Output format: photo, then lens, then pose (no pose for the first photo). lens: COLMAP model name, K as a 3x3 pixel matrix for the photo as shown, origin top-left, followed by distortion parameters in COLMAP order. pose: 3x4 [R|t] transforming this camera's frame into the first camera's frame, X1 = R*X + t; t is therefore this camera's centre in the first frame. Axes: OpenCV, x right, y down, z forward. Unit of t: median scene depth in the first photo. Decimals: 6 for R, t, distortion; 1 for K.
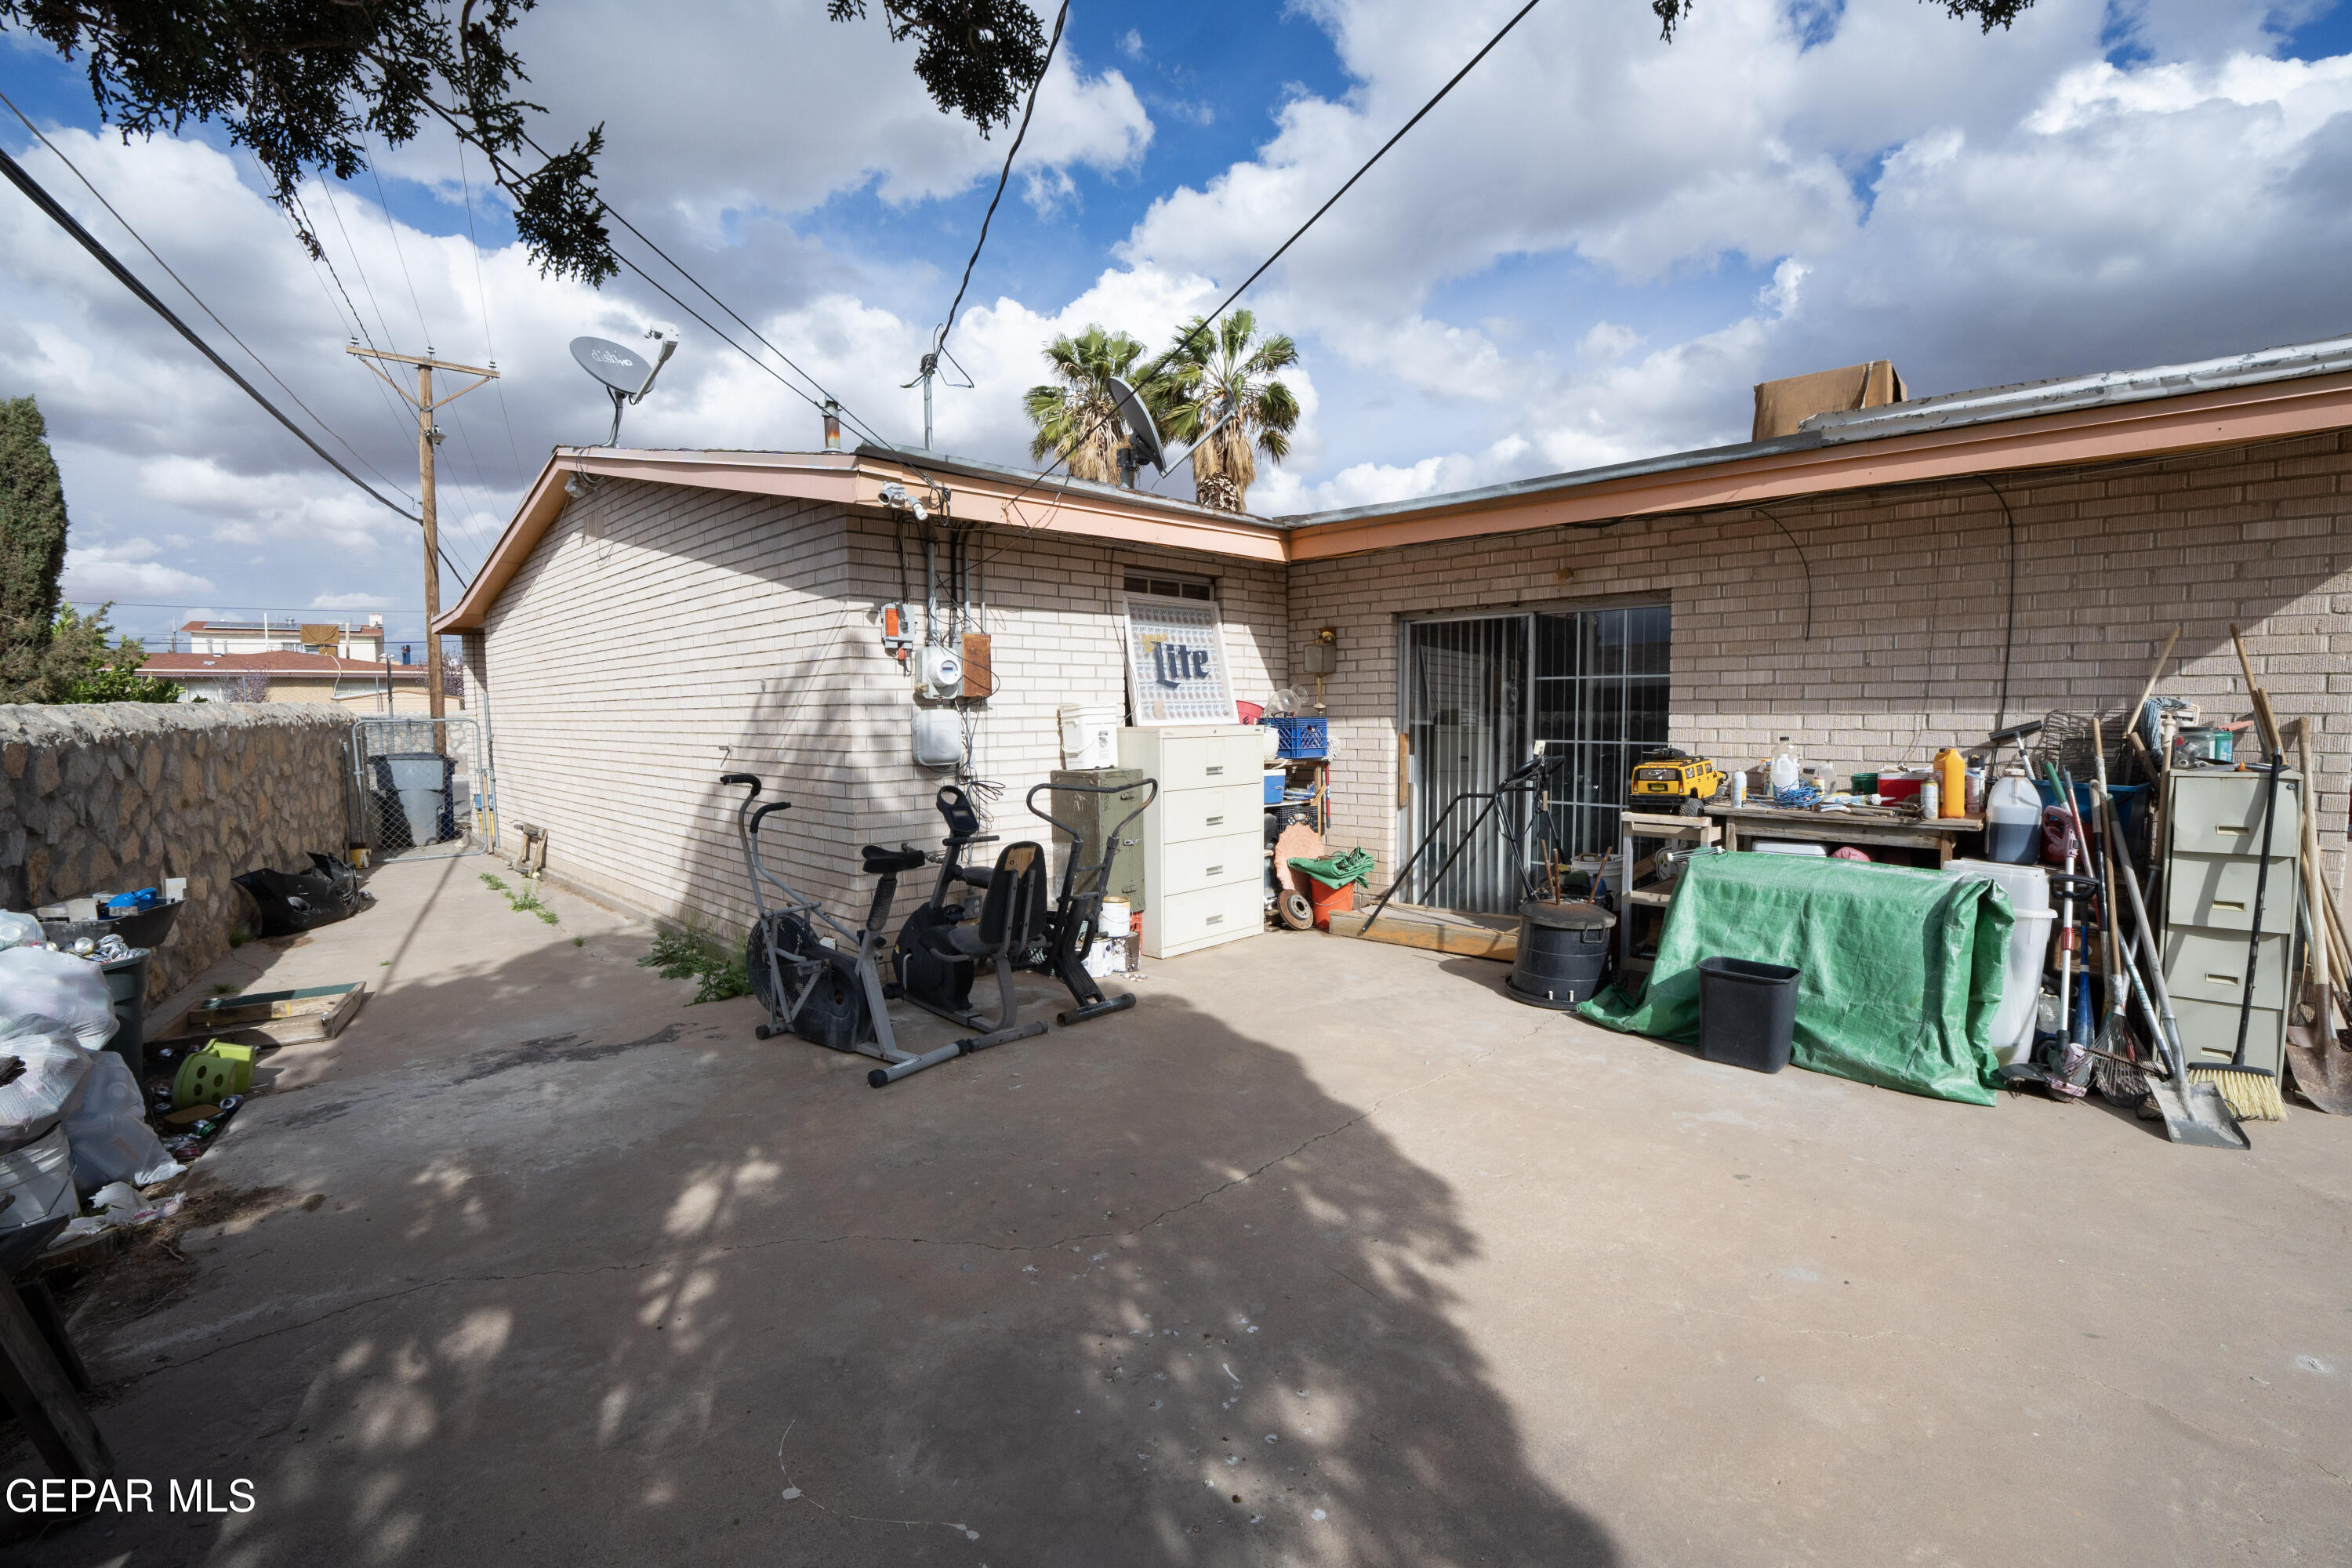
lens RADIAL K [[1038.8, 0, 1182.5], [0, 1038.8, 778.8], [0, 0, 1]] dist [-0.068365, 0.015366]
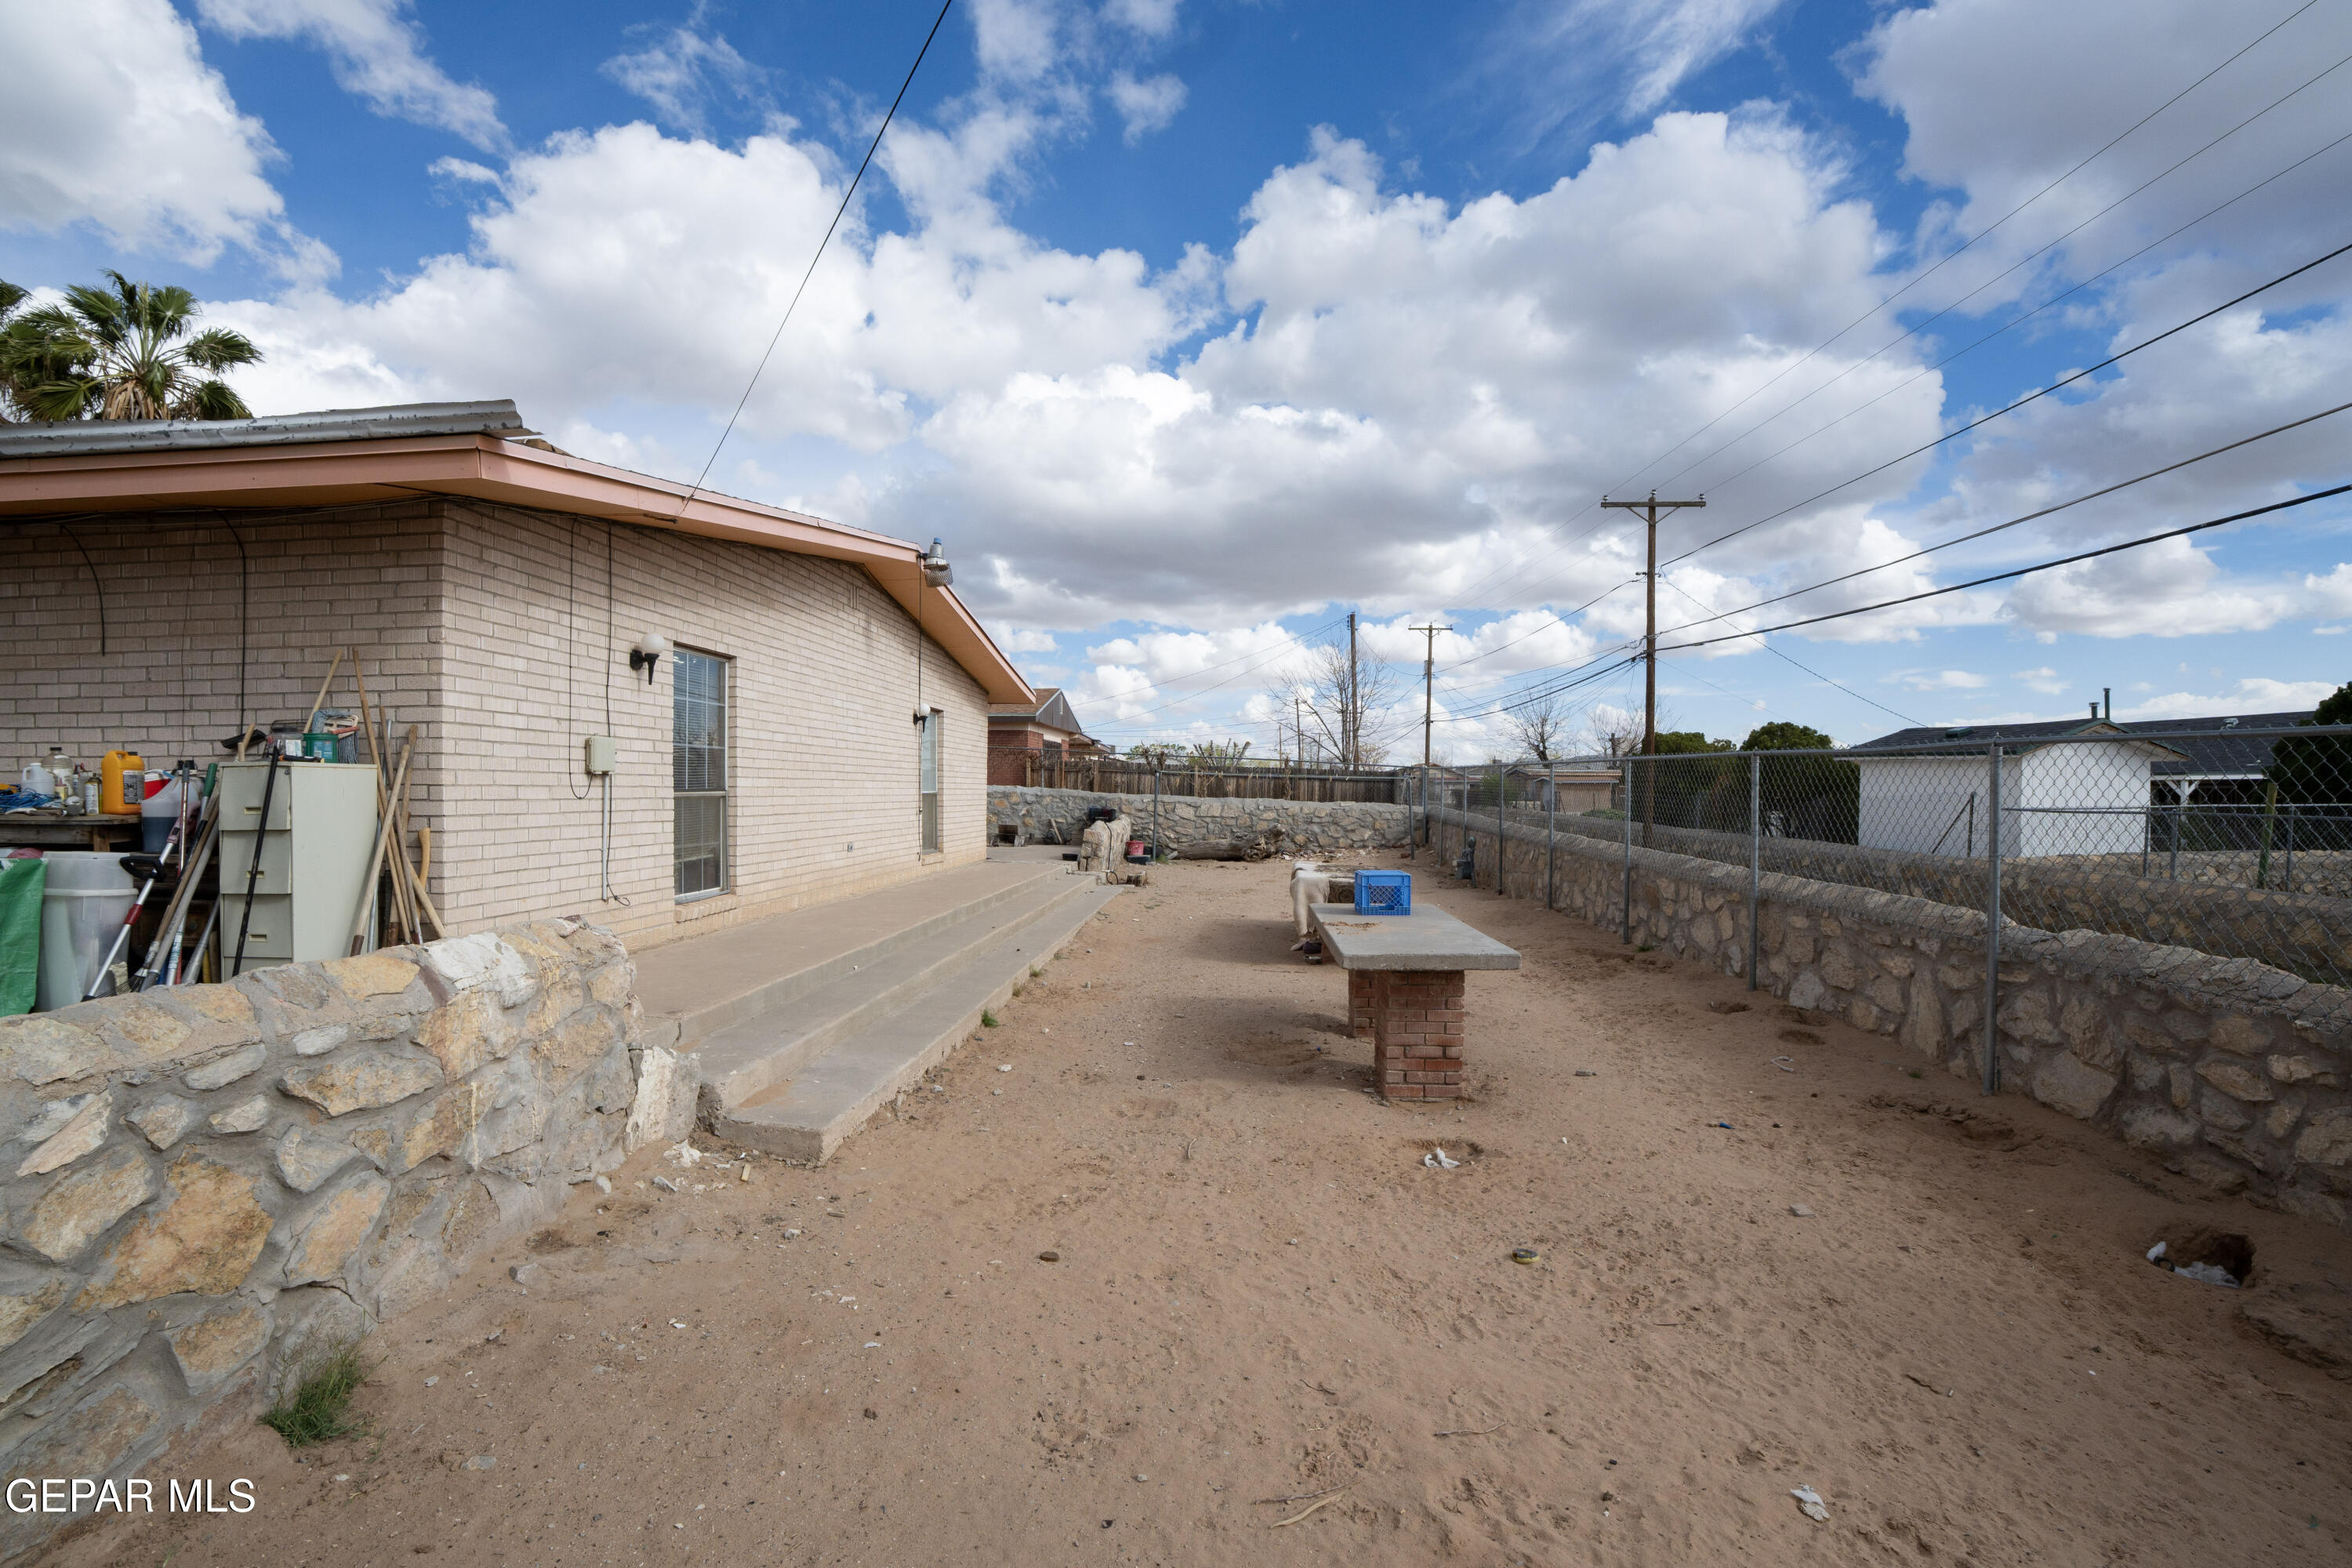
lens RADIAL K [[1038.8, 0, 1168.0], [0, 1038.8, 792.1], [0, 0, 1]] dist [-0.068365, 0.015366]
pose [[0.763260, 0.003002, 0.646084, 0.815465], [0.037404, 0.998107, -0.048825, 0.092845], [-0.645008, 0.061433, 0.761703, -0.454096]]
